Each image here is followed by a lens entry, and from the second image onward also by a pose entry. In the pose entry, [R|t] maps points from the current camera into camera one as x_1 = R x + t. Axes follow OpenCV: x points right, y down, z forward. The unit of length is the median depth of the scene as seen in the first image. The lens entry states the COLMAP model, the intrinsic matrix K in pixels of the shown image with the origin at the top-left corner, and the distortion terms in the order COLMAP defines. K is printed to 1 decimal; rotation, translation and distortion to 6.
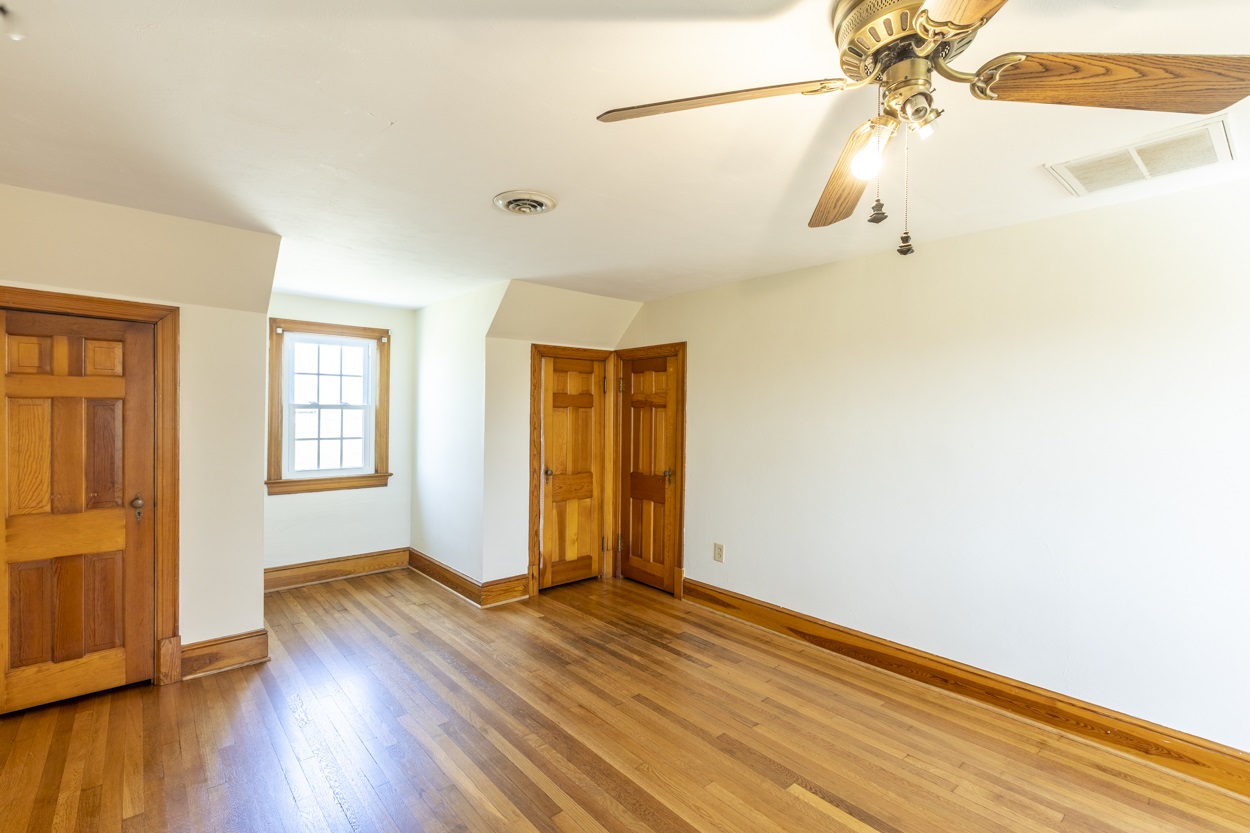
lens RADIAL K [[561.6, 0, 616.5], [0, 561.6, 413.2], [0, 0, 1]] dist [0.002694, 0.000342]
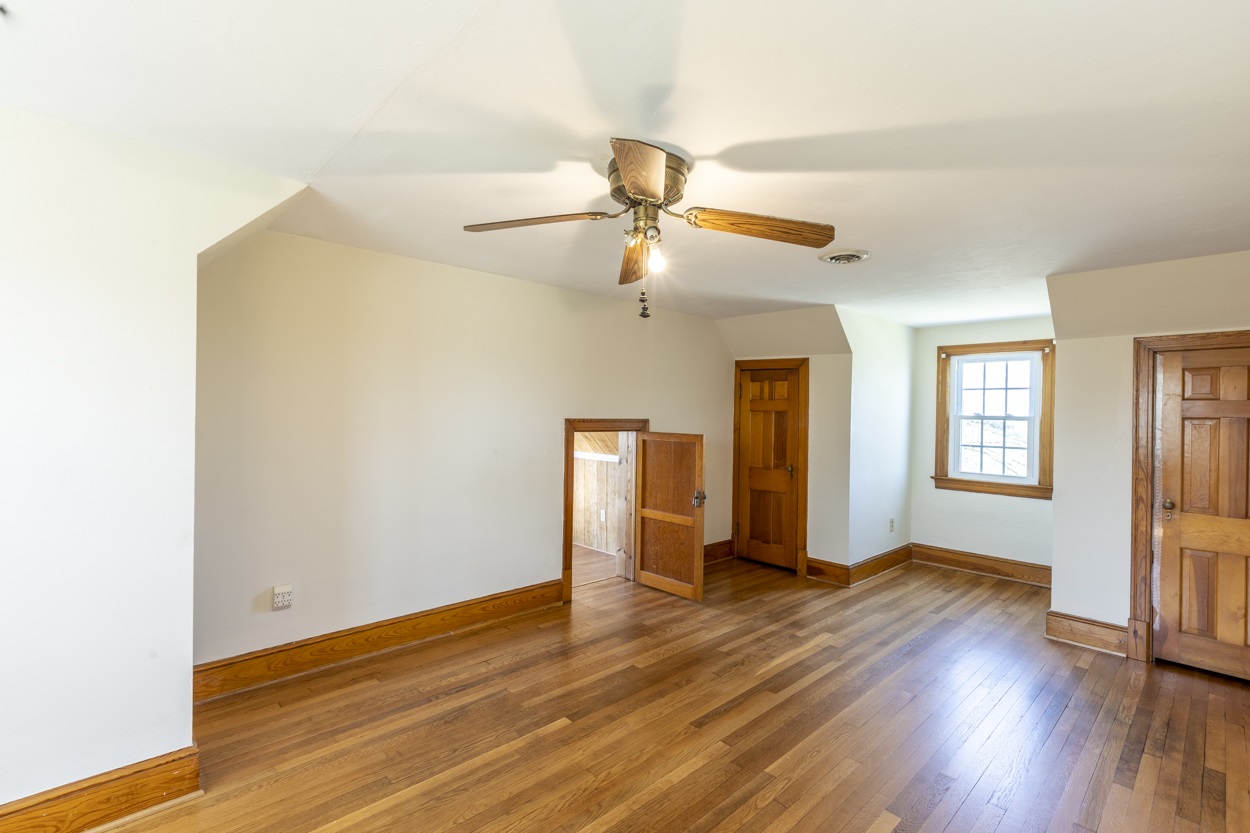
lens RADIAL K [[561.6, 0, 616.5], [0, 561.6, 413.2], [0, 0, 1]] dist [0.002694, 0.000342]
pose [[0.042597, -0.005916, -0.999075, 0.600779], [-0.022419, 0.999725, -0.006876, 0.003692], [0.998841, 0.022692, 0.042453, 0.232880]]
